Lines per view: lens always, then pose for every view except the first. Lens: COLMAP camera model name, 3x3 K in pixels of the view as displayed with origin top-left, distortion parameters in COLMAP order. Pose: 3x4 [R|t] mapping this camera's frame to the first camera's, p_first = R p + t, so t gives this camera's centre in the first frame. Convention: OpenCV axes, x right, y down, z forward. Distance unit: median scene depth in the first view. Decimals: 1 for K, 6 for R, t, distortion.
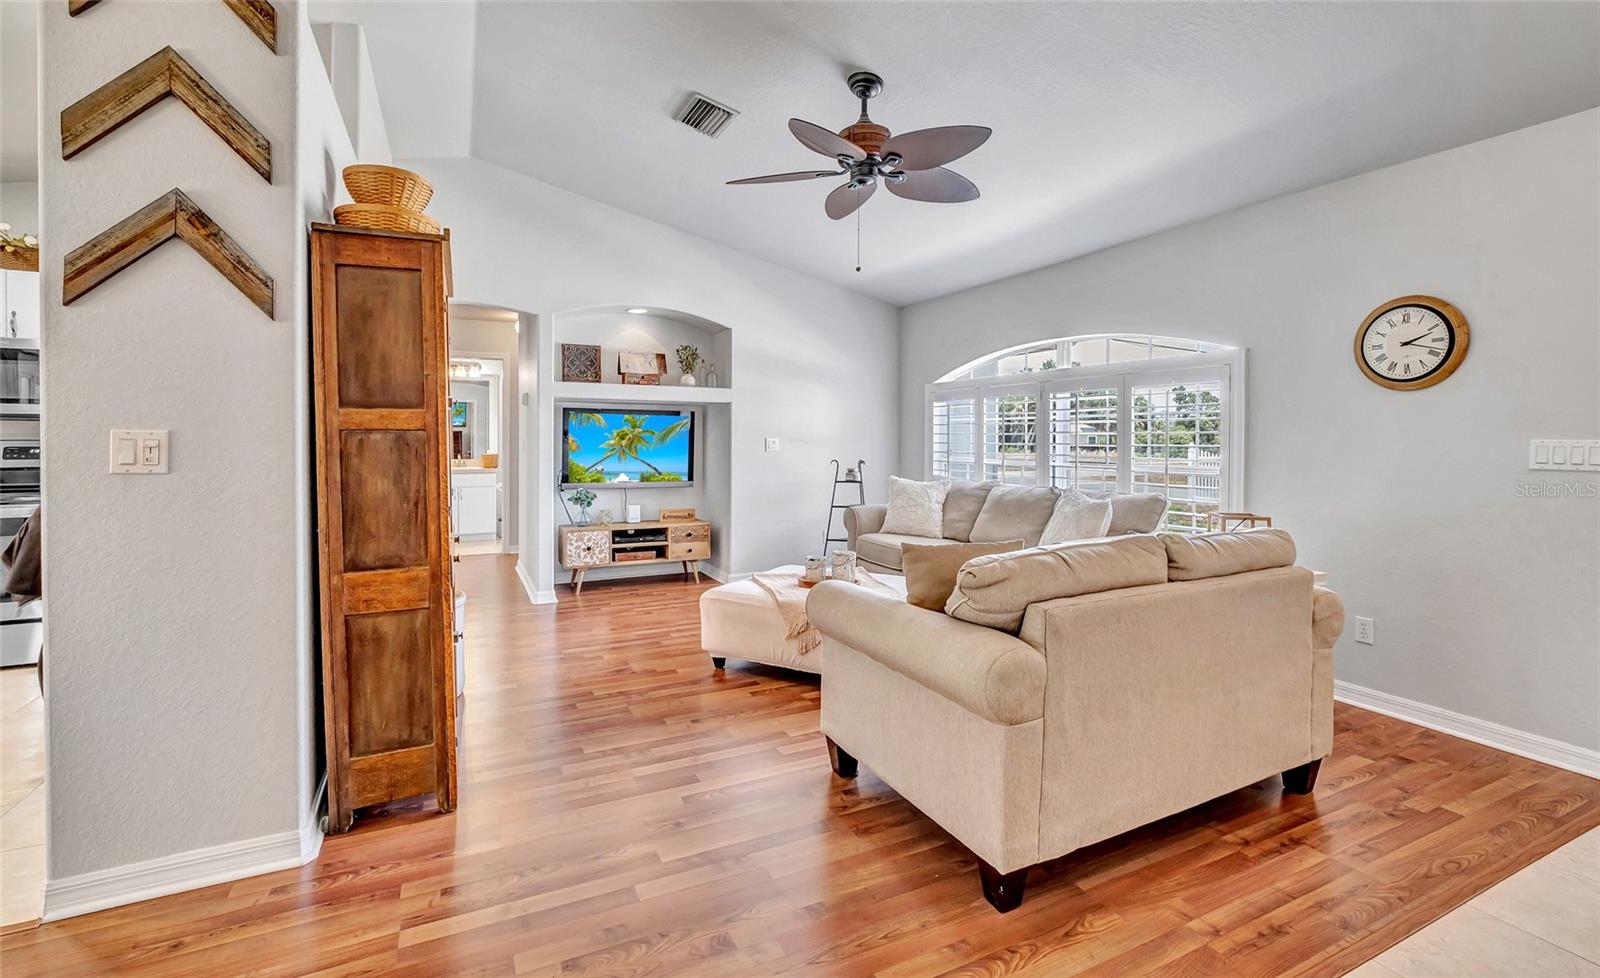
lens RADIAL K [[700.0, 0, 789.4], [0, 700.0, 447.0], [0, 0, 1]] dist [-0.007518, 0.000002]
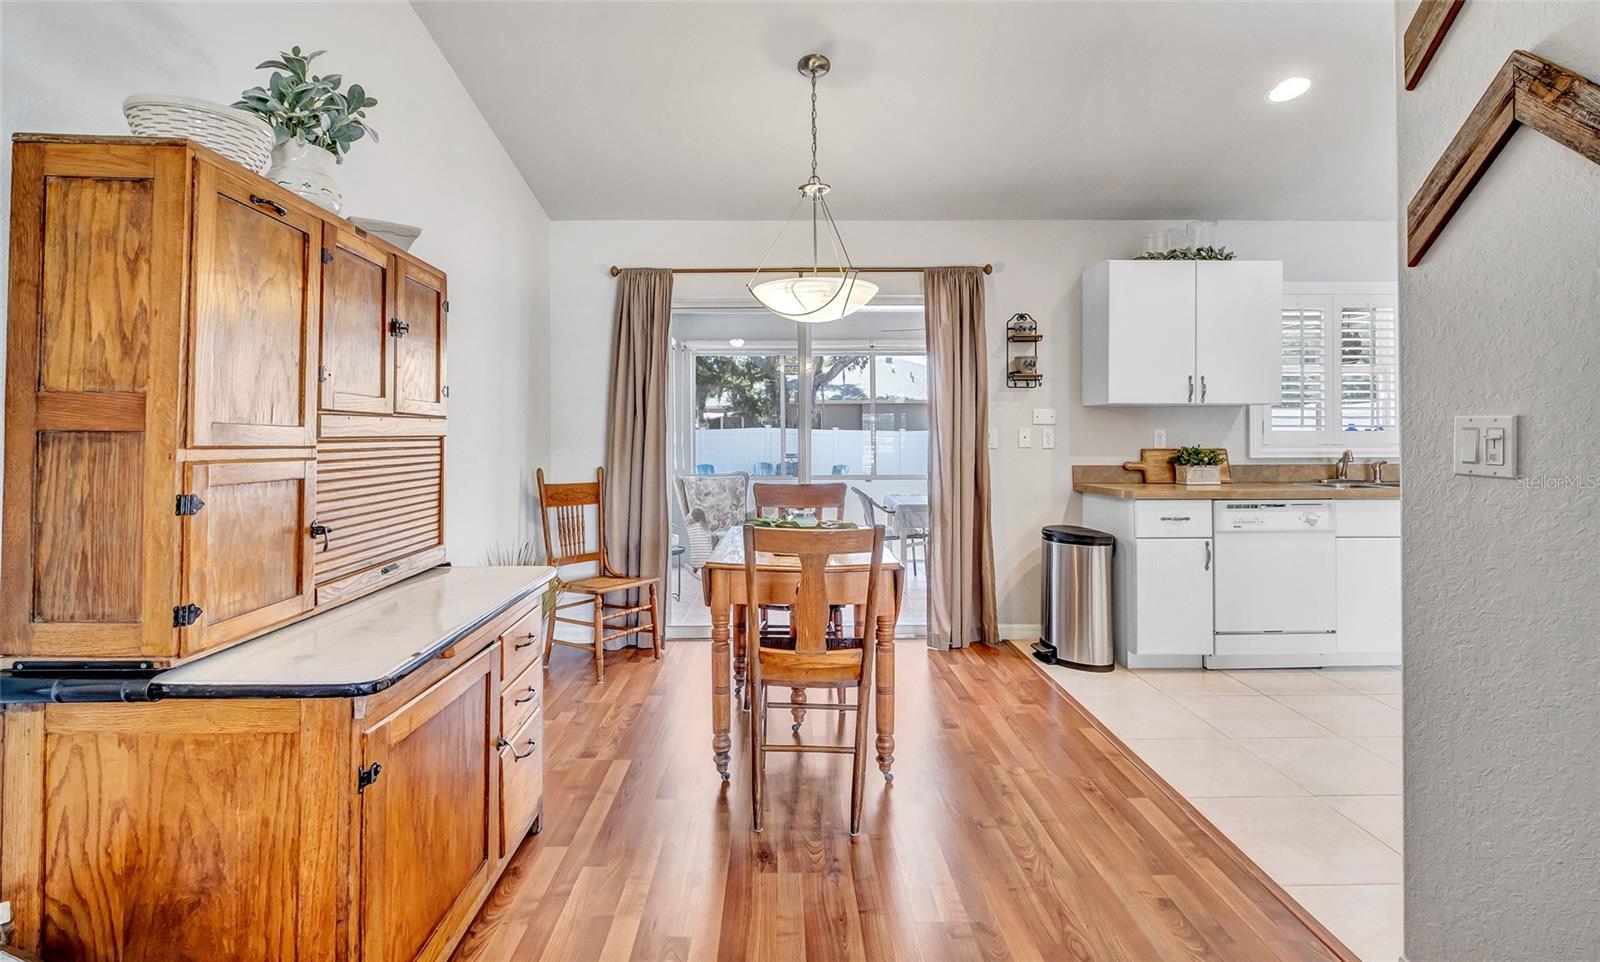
lens RADIAL K [[712.0, 0, 788.6], [0, 712.0, 430.6], [0, 0, 1]] dist [-0.002533, 0.000101]
pose [[-0.427594, -0.007807, -0.903937, 0.010074], [-0.005954, 0.999965, -0.005820, -0.000034], [0.903951, 0.002893, -0.427626, 0.219872]]
